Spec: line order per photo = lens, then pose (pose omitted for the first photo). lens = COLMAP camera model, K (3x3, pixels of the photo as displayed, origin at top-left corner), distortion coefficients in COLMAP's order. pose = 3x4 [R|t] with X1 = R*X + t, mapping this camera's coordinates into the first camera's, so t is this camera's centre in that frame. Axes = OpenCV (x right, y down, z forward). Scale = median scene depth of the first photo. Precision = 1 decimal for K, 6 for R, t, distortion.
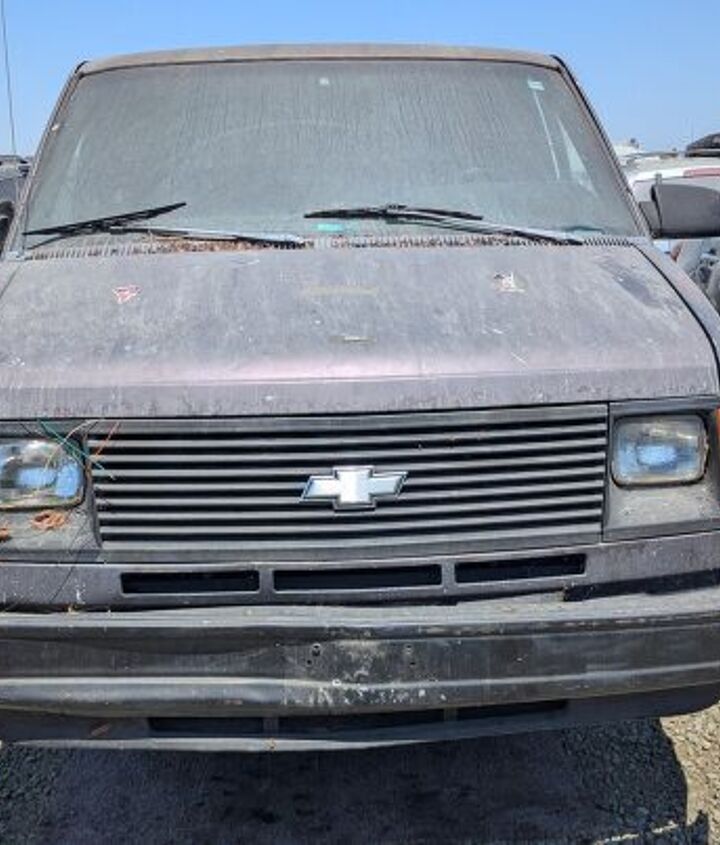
lens RADIAL K [[1097.9, 0, 360.0], [0, 1097.9, 422.5], [0, 0, 1]] dist [0.028685, -0.012297]
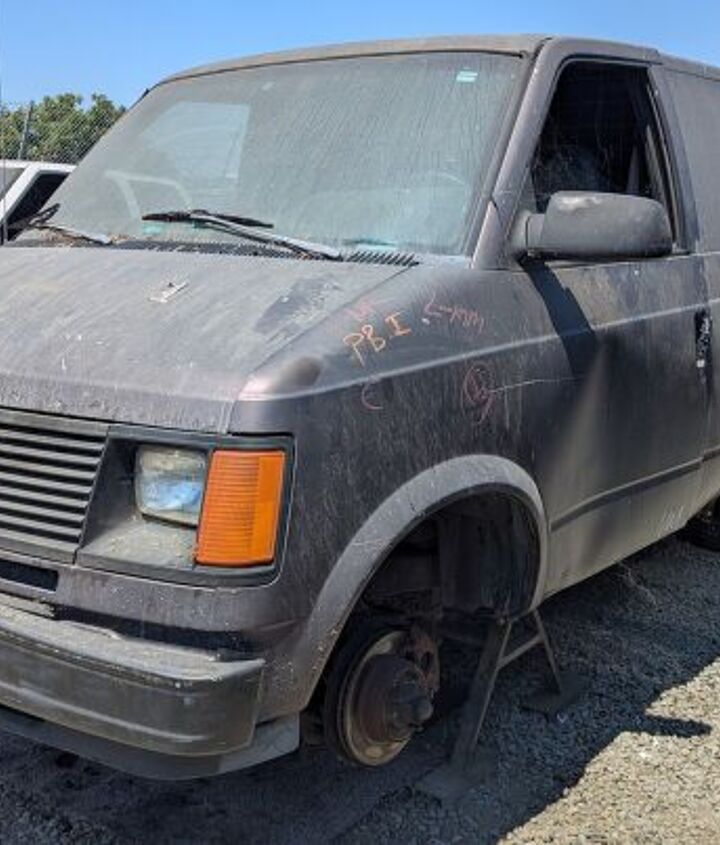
lens RADIAL K [[1096.6, 0, 353.4], [0, 1096.6, 425.6], [0, 0, 1]] dist [0.014880, -0.038056]
pose [[0.757456, 0.148694, -0.635728, 1.018228], [-0.146099, 0.987631, 0.056929, -0.103309], [0.636330, 0.049758, 0.769811, 0.419820]]
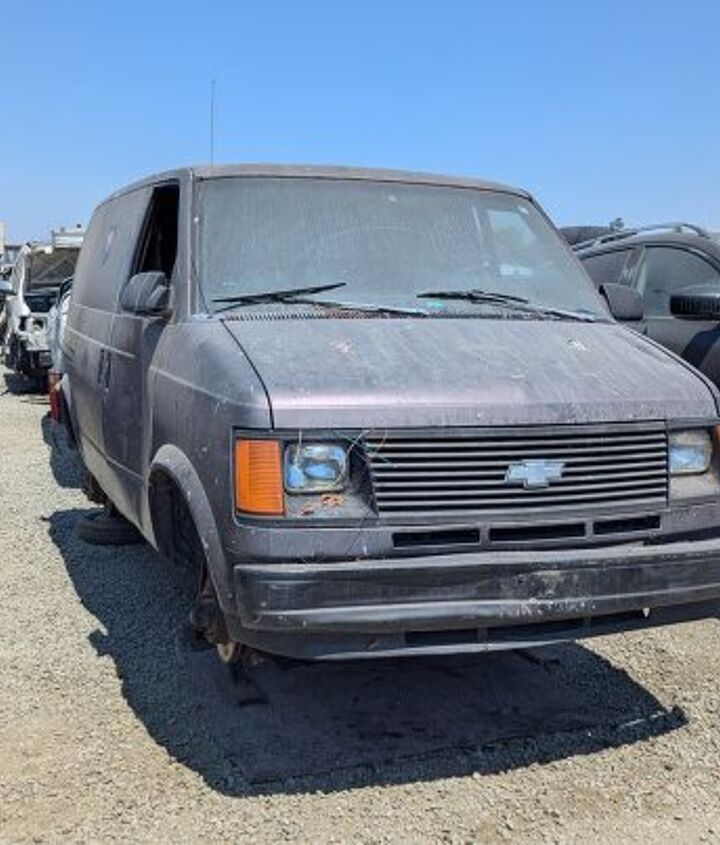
lens RADIAL K [[1096.6, 0, 353.4], [0, 1096.6, 425.6], [0, 0, 1]] dist [0.014880, -0.038056]
pose [[0.952719, 0.003612, 0.303833, -0.707541], [0.017607, 0.997593, -0.067070, 0.090352], [-0.303343, 0.069248, 0.950362, -0.381956]]
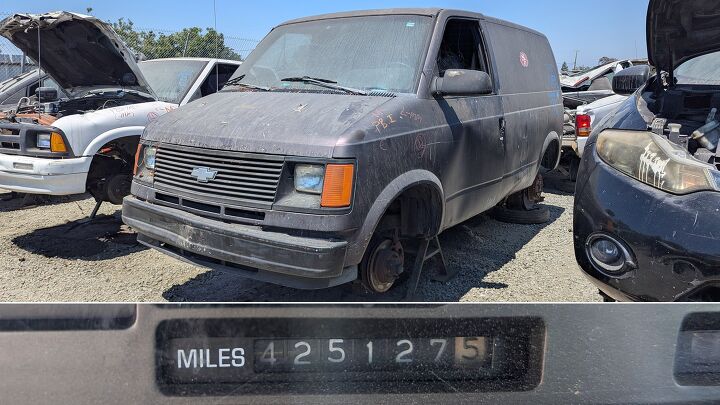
lens RADIAL K [[522.7, 0, 358.4], [0, 522.7, 174.5], [0, 0, 1]] dist [-0.001104, -0.000504]
pose [[0.791032, 0.127827, -0.598272, 1.109005], [-0.137165, 0.990088, 0.030184, -0.035365], [0.596200, 0.058185, 0.800725, 0.156898]]
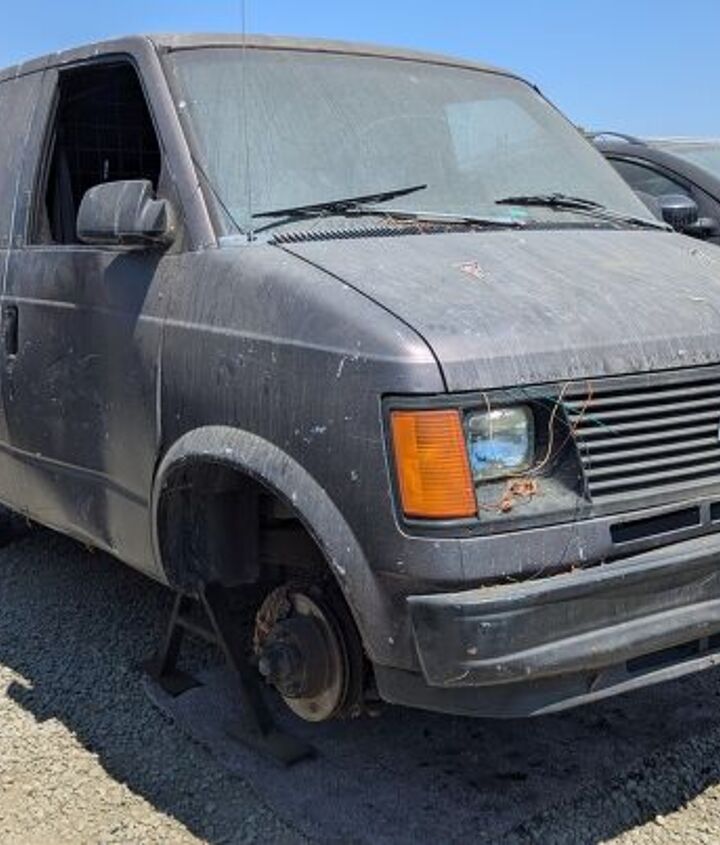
lens RADIAL K [[1097.9, 0, 360.0], [0, 1097.9, 422.5], [0, 0, 1]] dist [0.028685, -0.012297]
pose [[0.828675, -0.087599, 0.552833, -0.980042], [0.107116, 0.994242, -0.003019, 0.017423], [-0.549385, 0.061719, 0.833287, 0.249822]]
